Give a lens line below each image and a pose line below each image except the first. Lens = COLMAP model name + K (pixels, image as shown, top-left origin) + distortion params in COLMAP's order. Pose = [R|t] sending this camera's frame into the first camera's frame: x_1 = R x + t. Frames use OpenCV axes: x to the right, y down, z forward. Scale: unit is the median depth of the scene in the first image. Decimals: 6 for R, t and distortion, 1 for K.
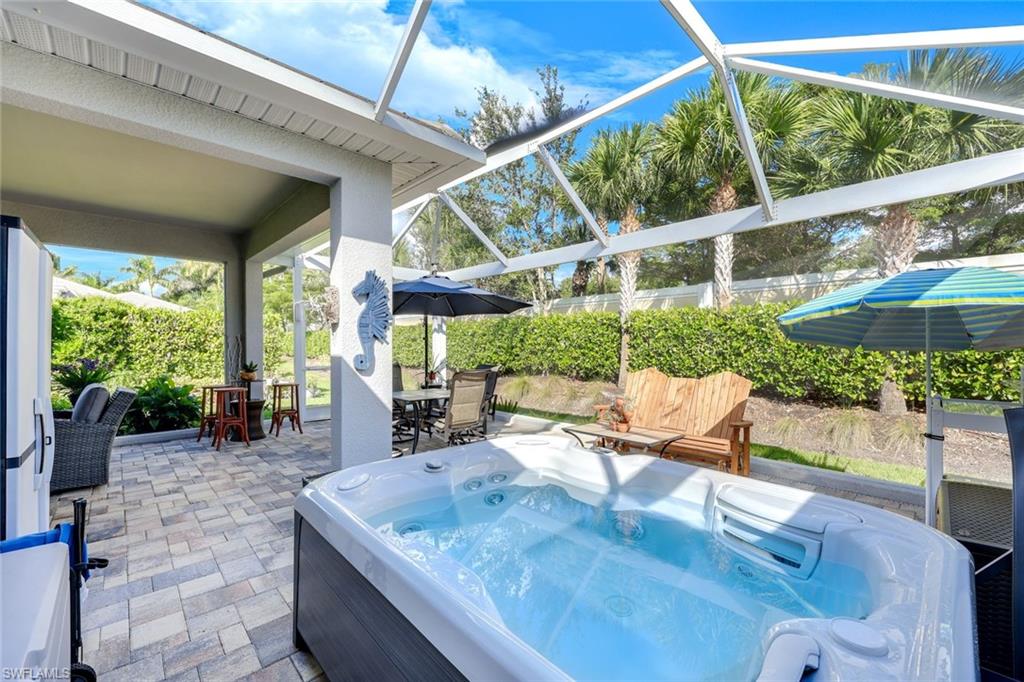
lens RADIAL K [[411.8, 0, 513.5], [0, 411.8, 341.1], [0, 0, 1]] dist [0.012100, 0.000244]
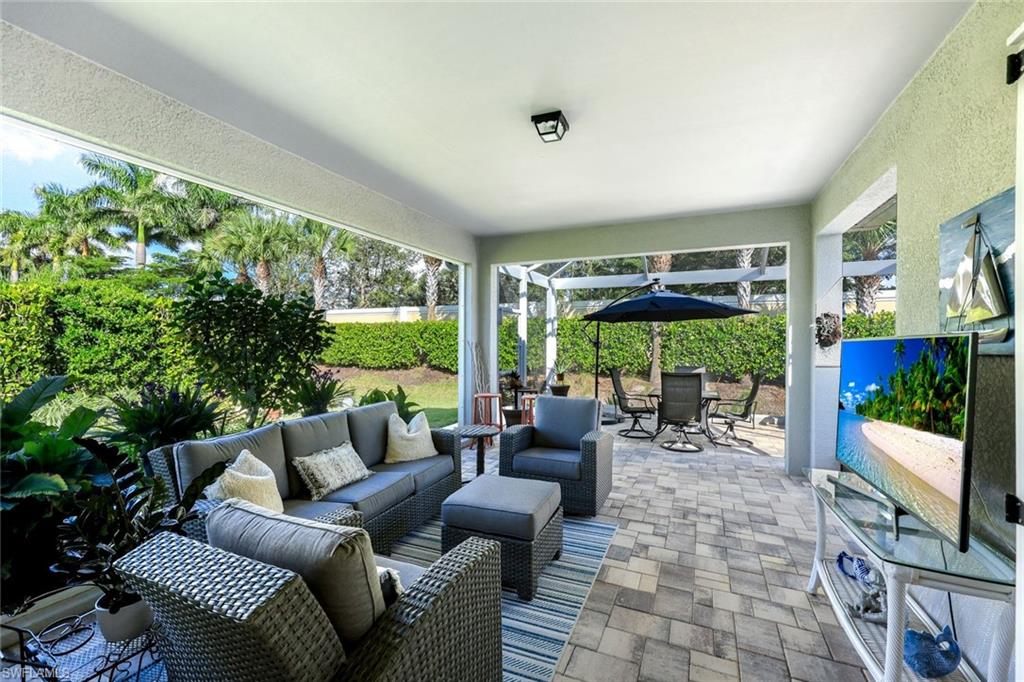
lens RADIAL K [[411.8, 0, 516.5], [0, 411.8, 344.2], [0, 0, 1]] dist [0.012100, 0.000244]
pose [[0.924522, -0.003423, 0.381114, -0.947900], [-0.003137, 0.999857, 0.016591, -0.022999], [-0.381116, -0.016534, 0.924379, 0.087394]]
